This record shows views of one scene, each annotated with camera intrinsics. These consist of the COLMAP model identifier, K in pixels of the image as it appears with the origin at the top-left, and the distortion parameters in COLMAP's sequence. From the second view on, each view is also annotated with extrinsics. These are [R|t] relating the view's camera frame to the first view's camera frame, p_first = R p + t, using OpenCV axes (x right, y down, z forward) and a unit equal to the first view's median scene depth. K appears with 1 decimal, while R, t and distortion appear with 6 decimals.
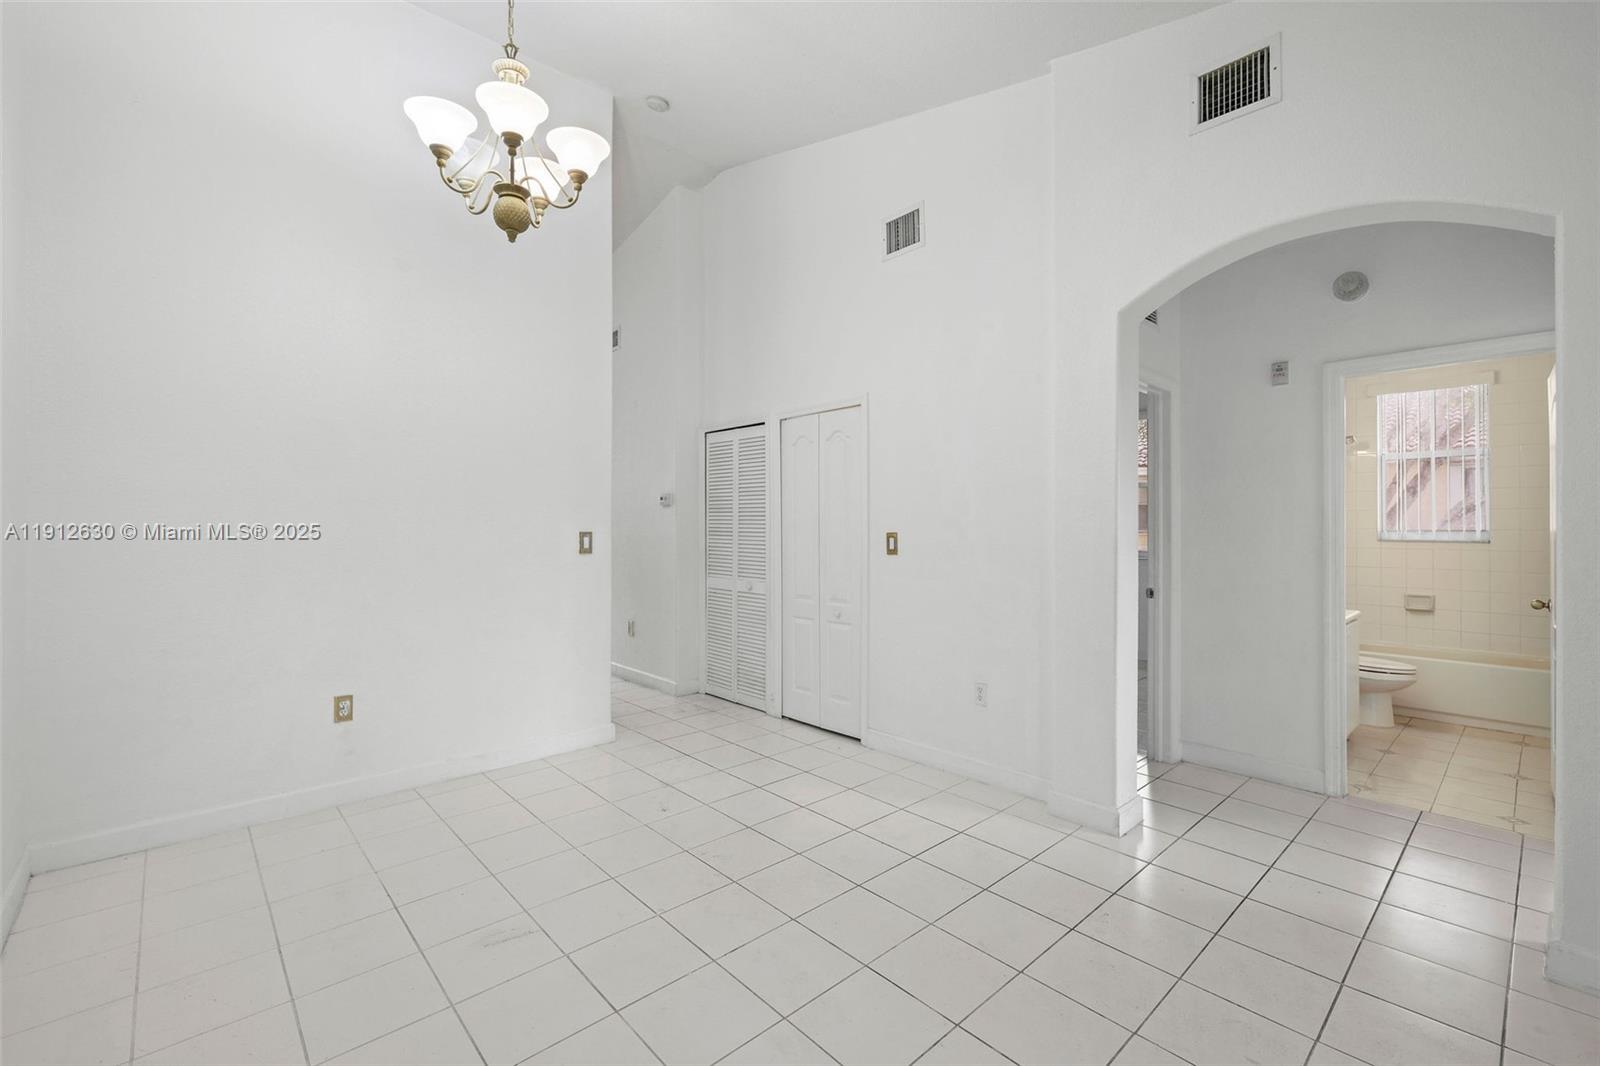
lens RADIAL K [[686.8, 0, 785.2], [0, 686.8, 524.1], [0, 0, 1]] dist [-0.002791, -0.000228]
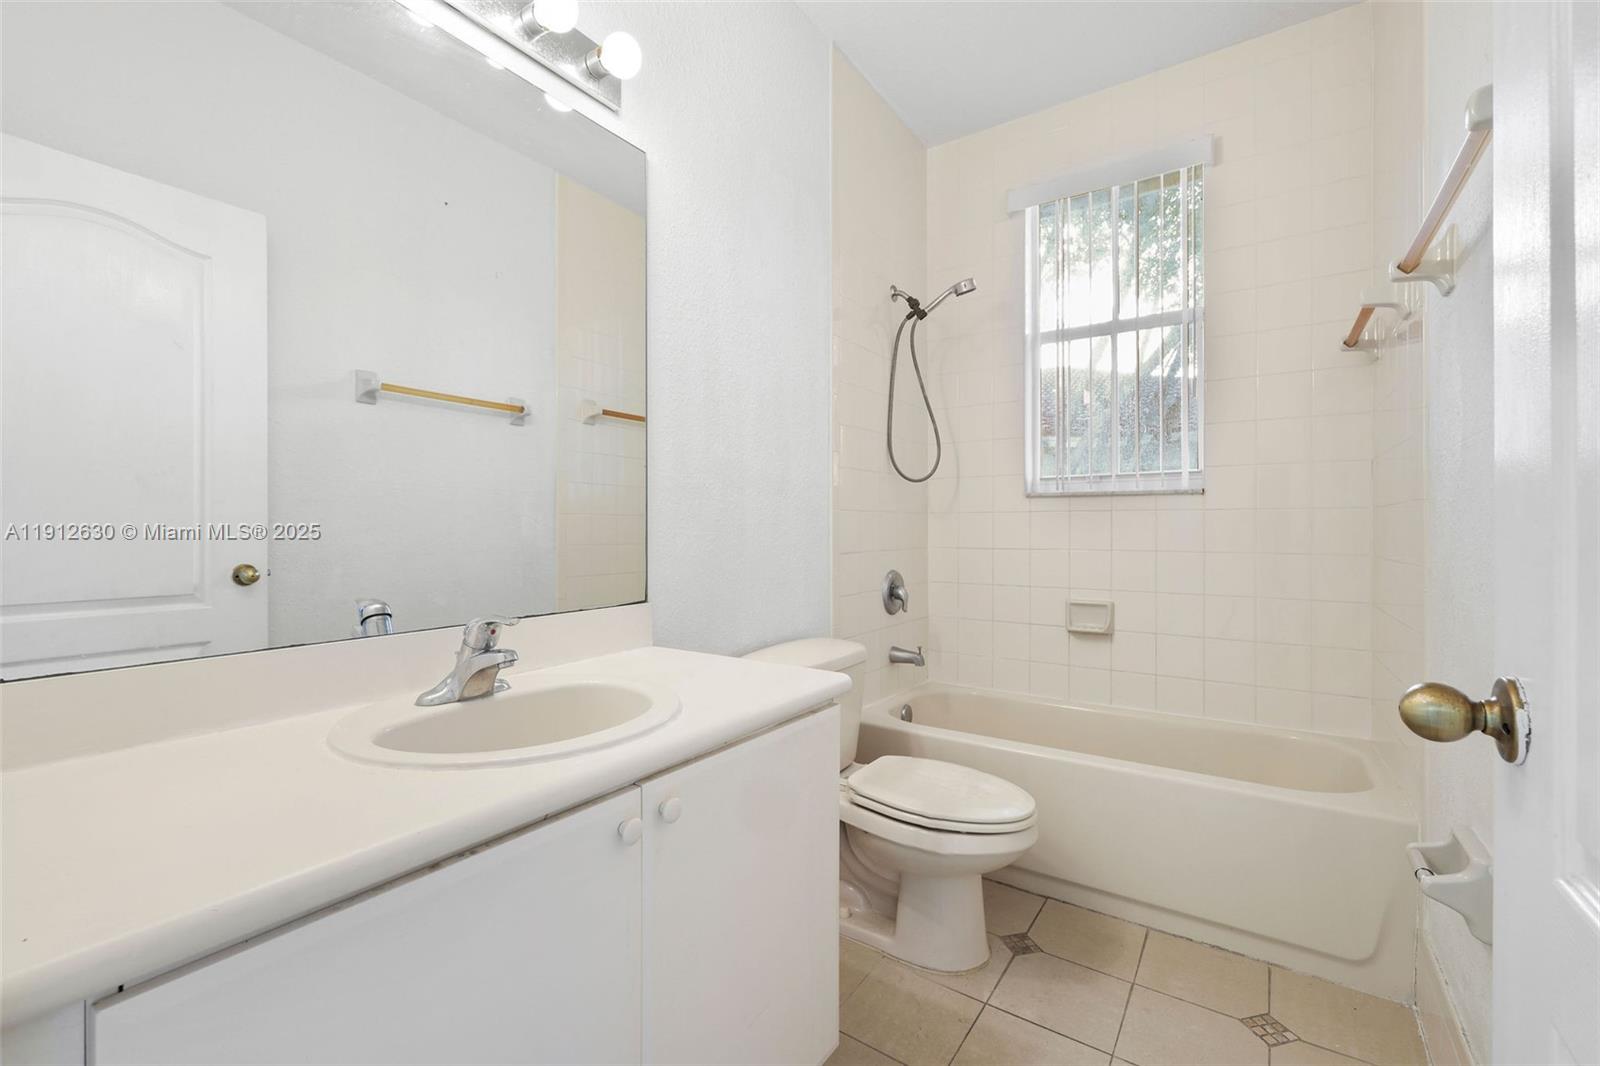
lens RADIAL K [[686.8, 0, 793.8], [0, 686.8, 533.7], [0, 0, 1]] dist [-0.002791, -0.000228]
pose [[0.970706, -0.001699, 0.240265, 0.591551], [0.001998, 0.999998, -0.001000, 0.053086], [-0.240262, 0.001450, 0.970707, 0.560478]]
